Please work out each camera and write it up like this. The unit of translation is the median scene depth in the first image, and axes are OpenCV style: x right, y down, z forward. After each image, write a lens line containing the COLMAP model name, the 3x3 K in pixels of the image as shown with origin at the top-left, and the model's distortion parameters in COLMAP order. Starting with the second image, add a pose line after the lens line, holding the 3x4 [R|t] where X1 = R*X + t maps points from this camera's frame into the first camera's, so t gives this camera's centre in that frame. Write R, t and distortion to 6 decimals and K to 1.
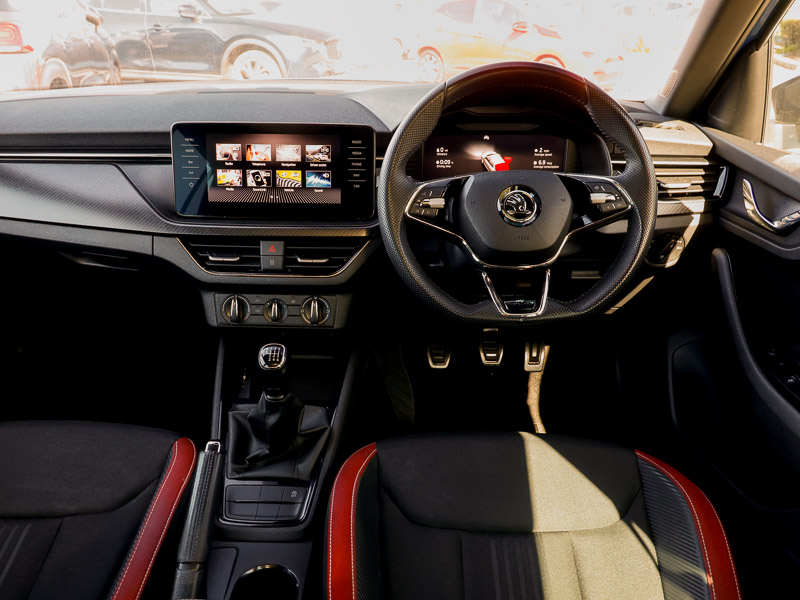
lens RADIAL K [[548.4, 0, 447.1], [0, 548.4, 372.2], [0, 0, 1]] dist [0.000060, -0.000363]
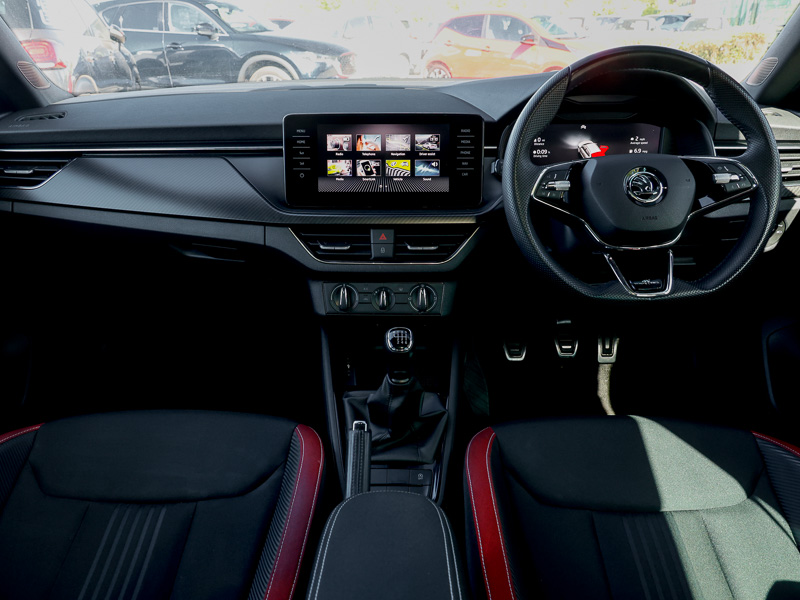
lens RADIAL K [[548.4, 0, 394.6], [0, 548.4, 383.2], [0, 0, 1]] dist [0.000060, -0.000363]
pose [[0.999896, -0.013787, -0.004124, -0.294674], [0.013682, 0.999604, -0.024602, 0.069544], [0.004462, 0.024543, 0.999689, -0.004641]]
